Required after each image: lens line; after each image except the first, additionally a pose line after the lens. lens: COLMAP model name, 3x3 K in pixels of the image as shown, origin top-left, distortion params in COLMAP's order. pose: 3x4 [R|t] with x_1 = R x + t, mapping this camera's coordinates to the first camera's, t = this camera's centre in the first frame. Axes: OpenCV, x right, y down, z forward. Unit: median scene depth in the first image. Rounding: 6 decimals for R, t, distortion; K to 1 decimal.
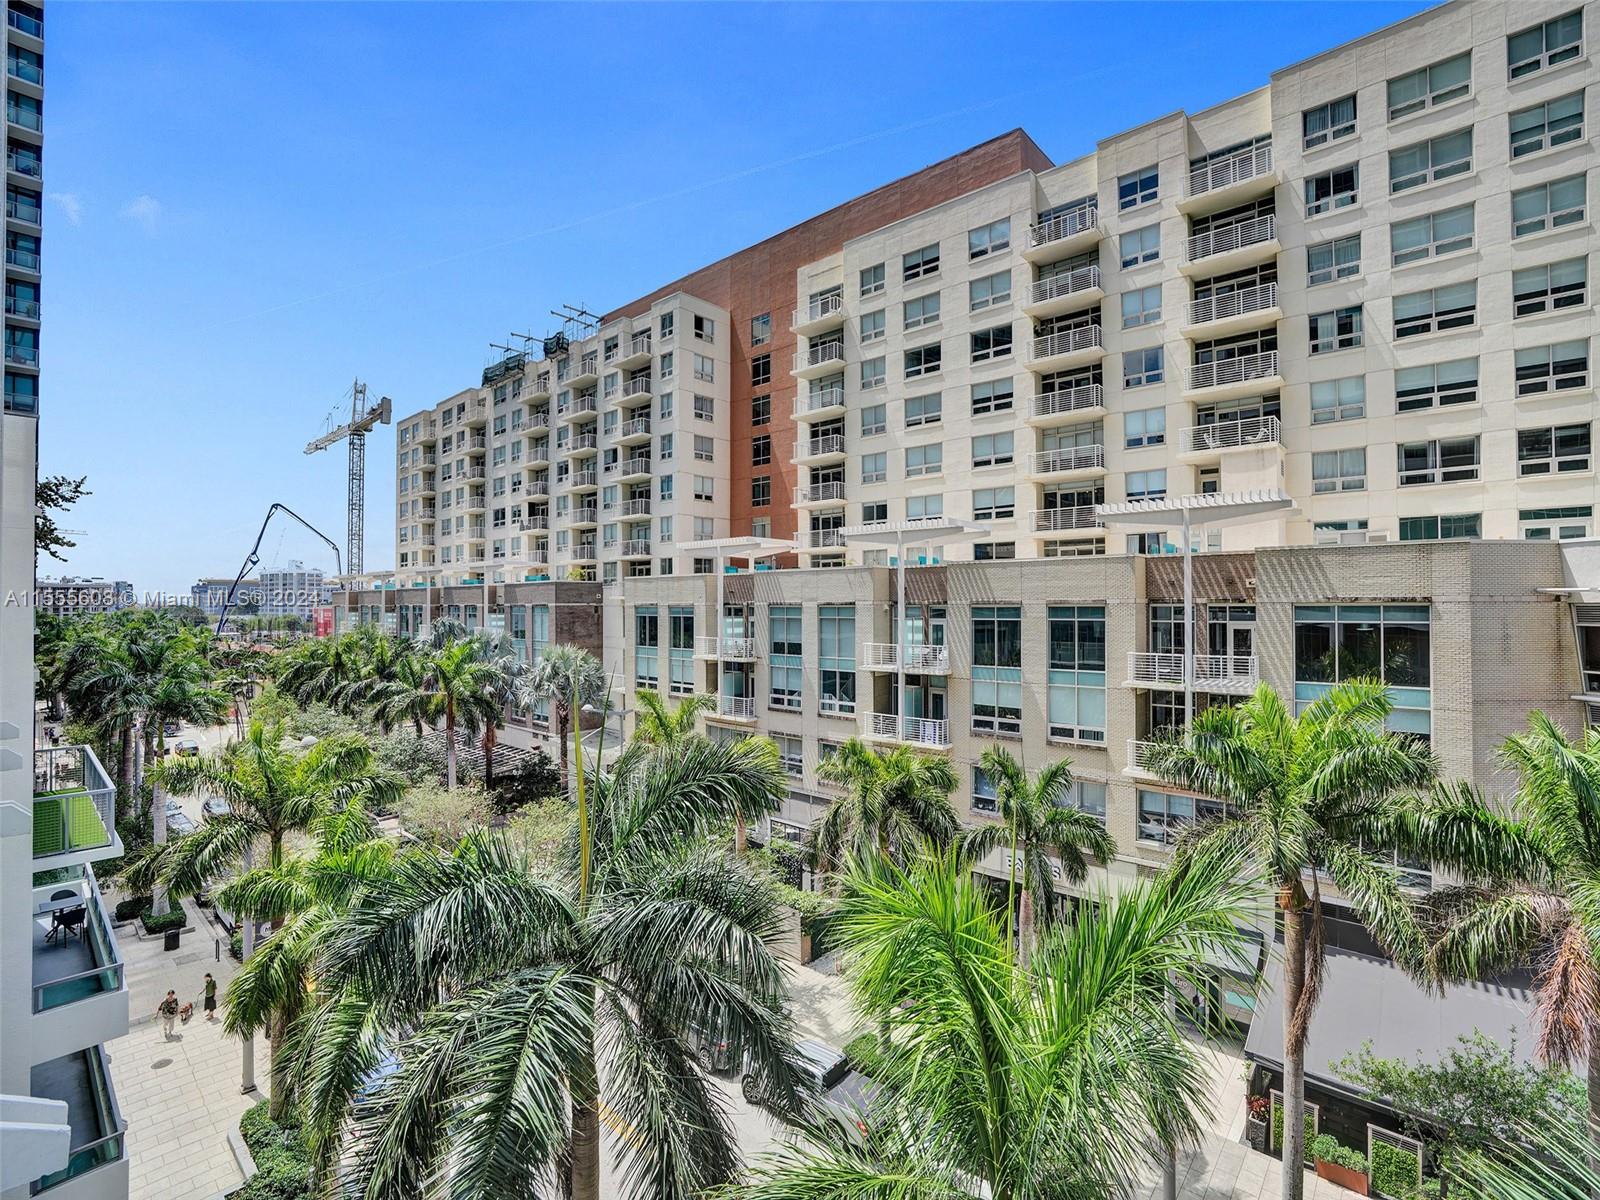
lens RADIAL K [[744.7, 0, 807.3], [0, 744.7, 596.8], [0, 0, 1]] dist [-0.068241, 0.027029]
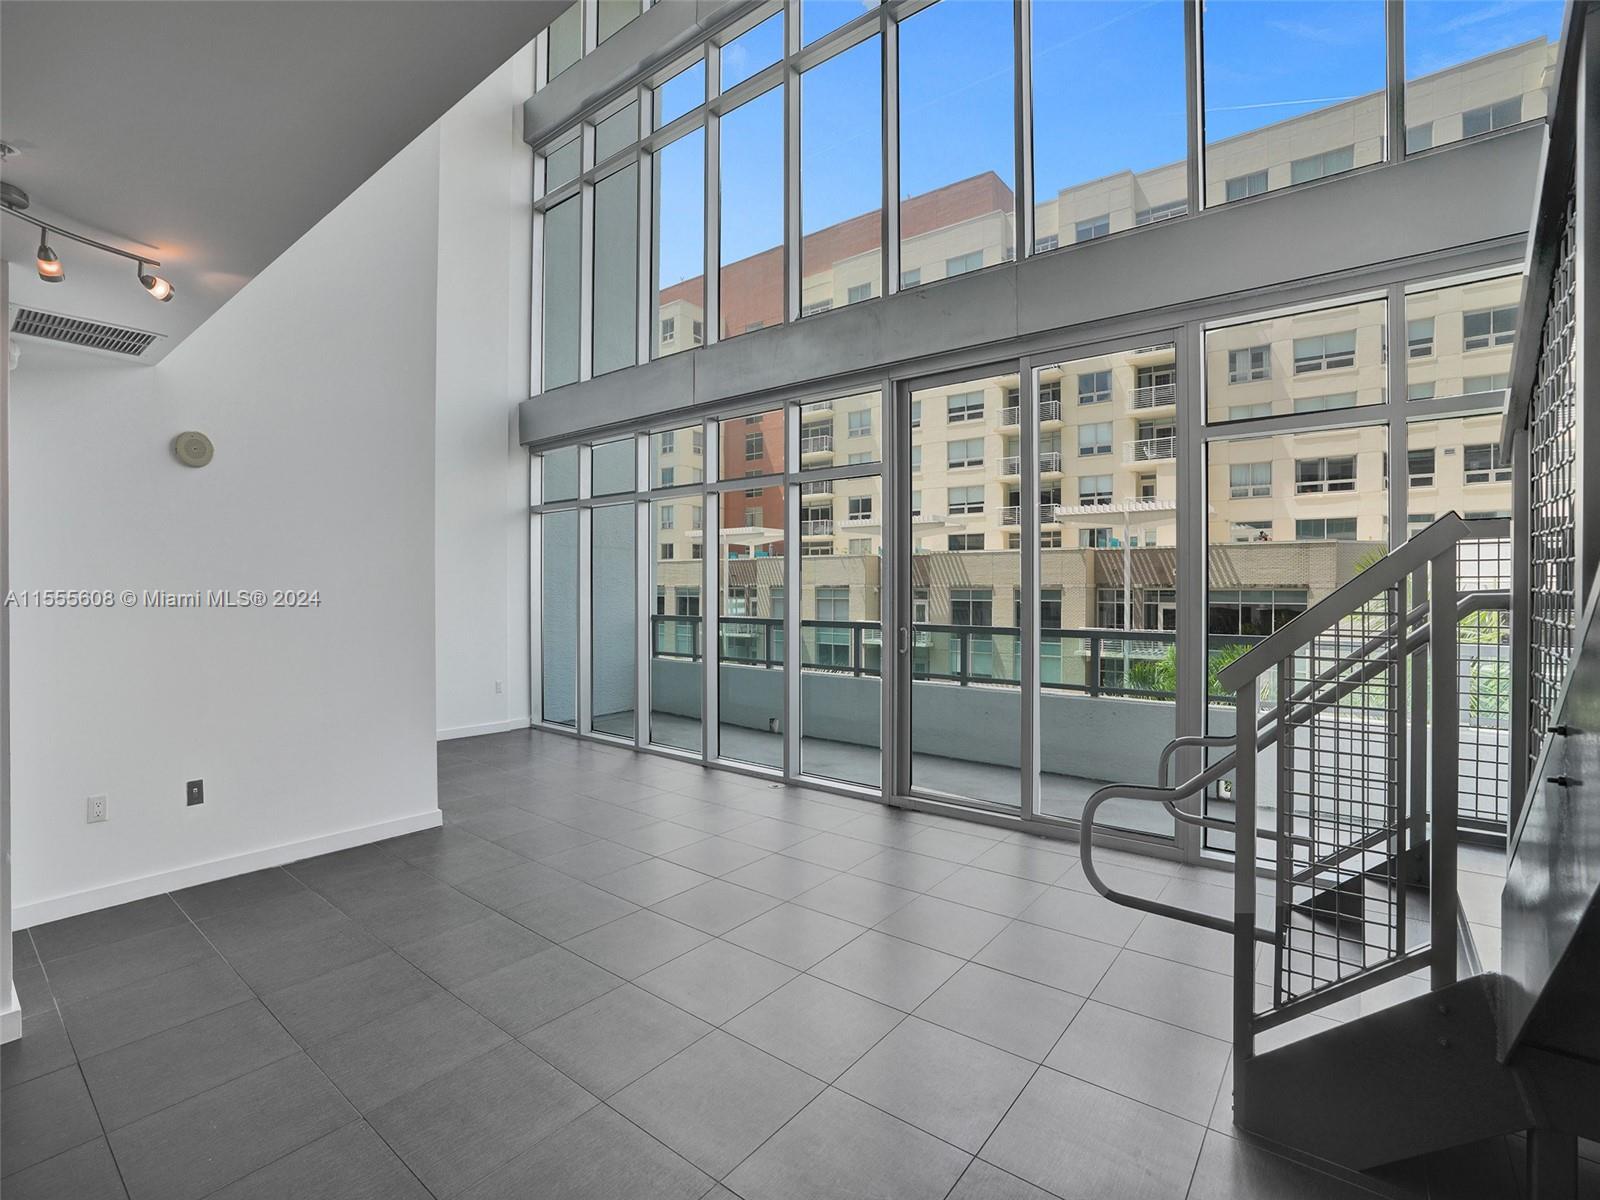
lens RADIAL K [[736.8, 0, 805.3], [0, 736.8, 593.6], [0, 0, 1]] dist [-0.076619, 0.032770]
pose [[0.998550, 0.004359, 0.053659, -0.079651], [-0.005430, 0.999789, 0.019829, -0.002628], [-0.053561, -0.020092, 0.998362, -0.175324]]
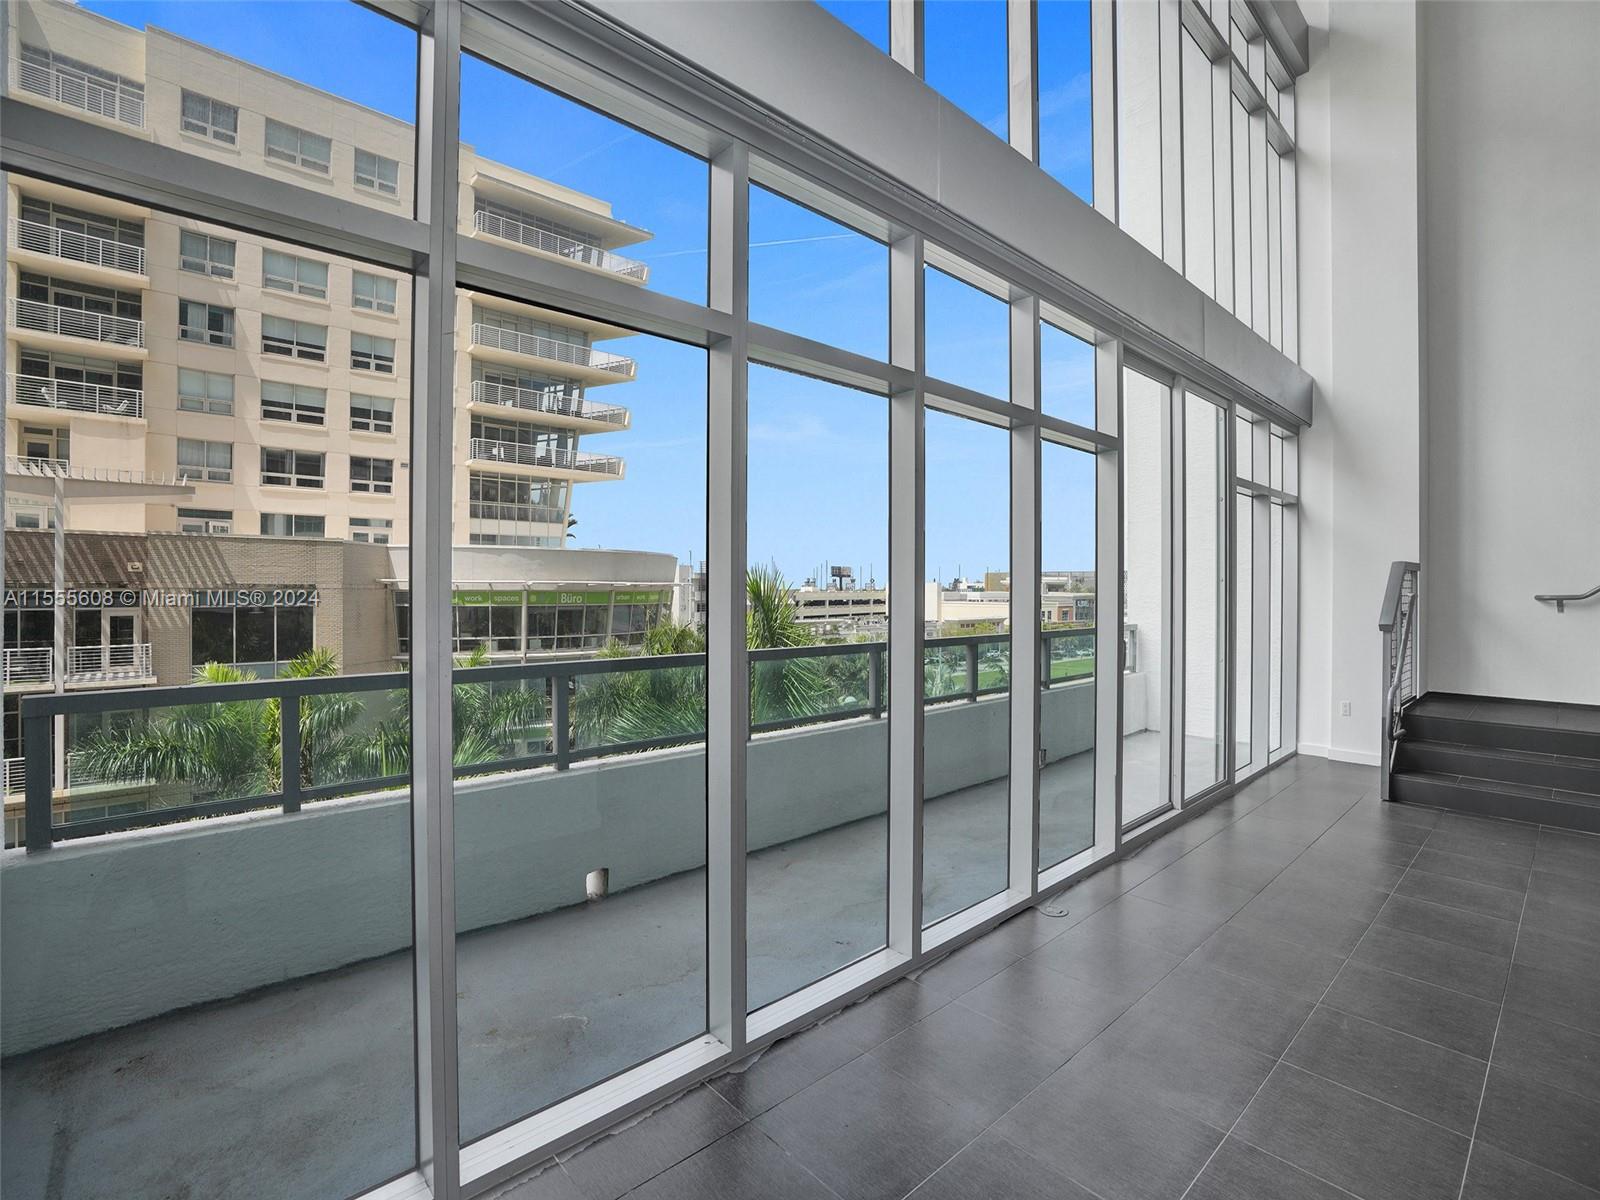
lens RADIAL K [[751.9, 0, 809.0], [0, 751.9, 595.6], [0, 0, 1]] dist [-0.073747, 0.035477]
pose [[0.122934, -0.002746, 0.992411, -0.188123], [-0.015546, 0.999868, 0.004693, 0.000466], [-0.992293, -0.016005, 0.122875, 0.011095]]
